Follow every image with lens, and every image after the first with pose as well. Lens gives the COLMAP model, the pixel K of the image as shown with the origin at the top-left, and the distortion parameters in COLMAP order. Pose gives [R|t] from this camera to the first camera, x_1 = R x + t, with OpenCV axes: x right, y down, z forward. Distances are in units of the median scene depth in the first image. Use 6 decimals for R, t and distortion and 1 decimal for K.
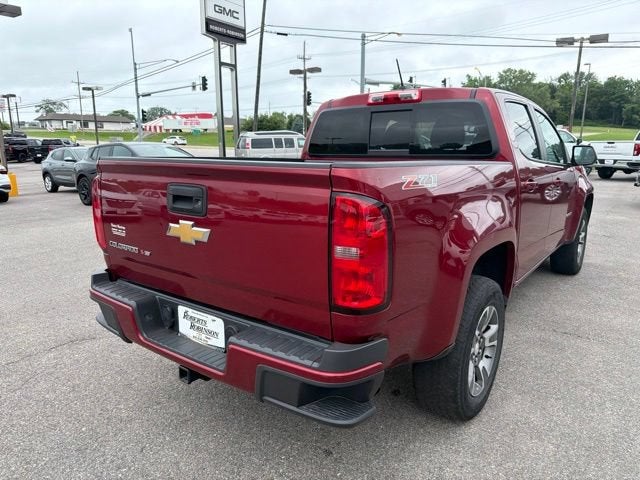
lens RADIAL K [[442.5, 0, 324.8], [0, 442.5, 240.1], [0, 0, 1]] dist [0.027231, -0.029993]
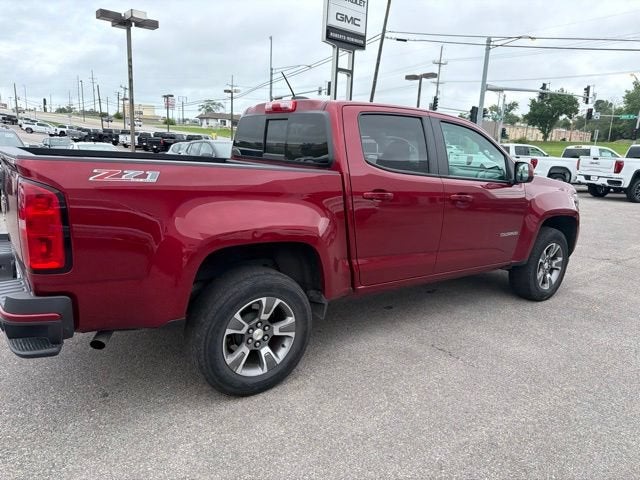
lens RADIAL K [[442.5, 0, 328.9], [0, 442.5, 240.9], [0, 0, 1]] dist [0.027231, -0.029993]
pose [[0.959392, 0.104335, -0.262071, 0.352039], [-0.106441, 0.994300, 0.006187, -0.006737], [0.261222, 0.021959, 0.965029, -0.010930]]
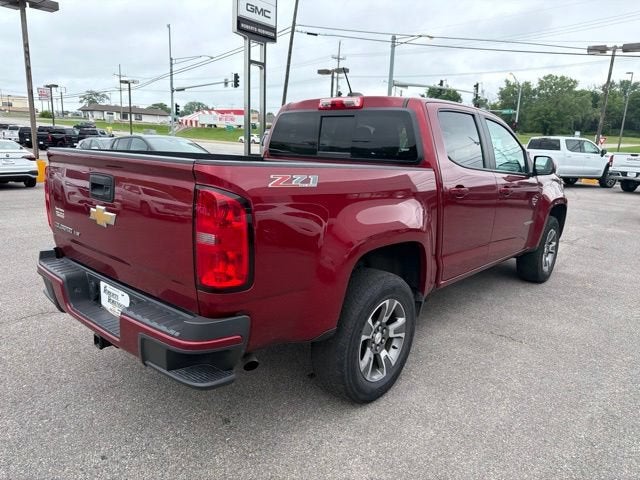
lens RADIAL K [[442.5, 0, 325.5], [0, 442.5, 240.6], [0, 0, 1]] dist [0.027231, -0.029993]
pose [[0.996791, 0.053453, -0.059591, 0.119831], [-0.053366, 0.998570, 0.003041, 0.004048], [0.059668, 0.000149, 0.998218, -0.039216]]
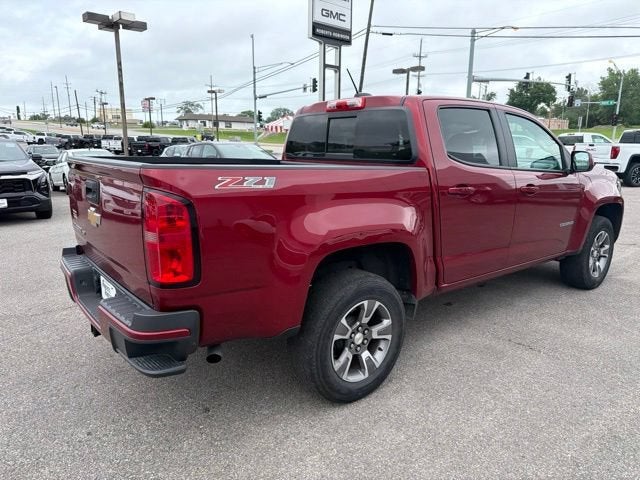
lens RADIAL K [[442.5, 0, 328.7], [0, 442.5, 241.5], [0, 0, 1]] dist [0.027231, -0.029993]
pose [[0.970814, 0.061731, -0.231755, 0.229065], [-0.060694, 0.998089, 0.011609, -0.000667], [0.232029, 0.002796, 0.972705, -0.029378]]
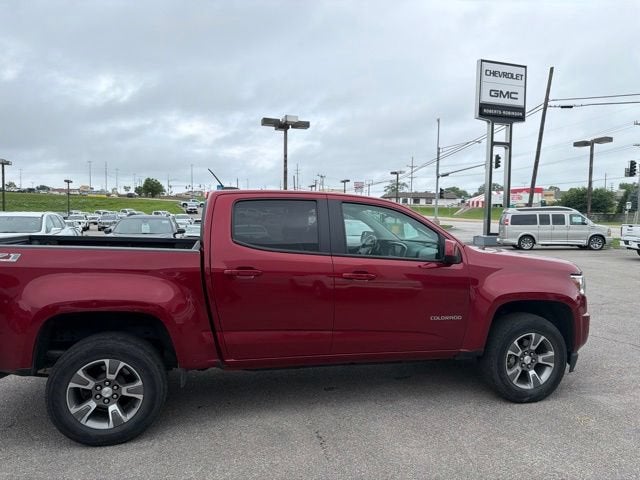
lens RADIAL K [[442.5, 0, 332.8], [0, 442.5, 243.6], [0, 0, 1]] dist [0.027231, -0.029993]
pose [[0.779266, 0.050899, -0.624623, 0.739022], [-0.147244, 0.983666, -0.103543, -0.064172], [0.609150, 0.172659, 0.774032, 0.150316]]
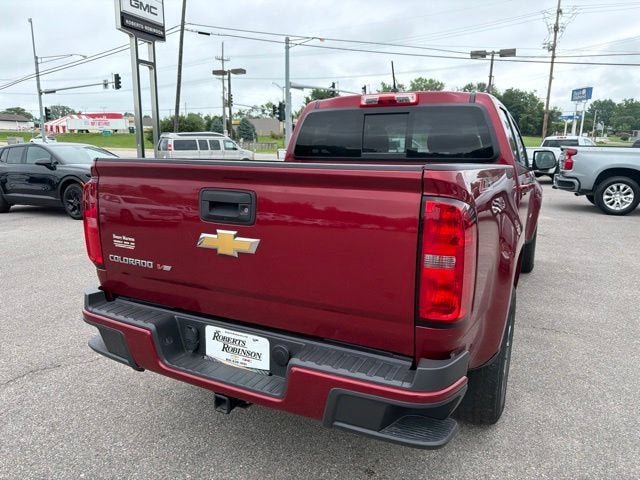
lens RADIAL K [[442.5, 0, 321.8], [0, 442.5, 241.5], [0, 0, 1]] dist [0.027231, -0.029993]
pose [[0.985747, -0.024909, 0.166378, -0.096210], [0.025783, 0.999663, -0.003095, -0.004764], [-0.166245, 0.007341, 0.986057, 0.033397]]
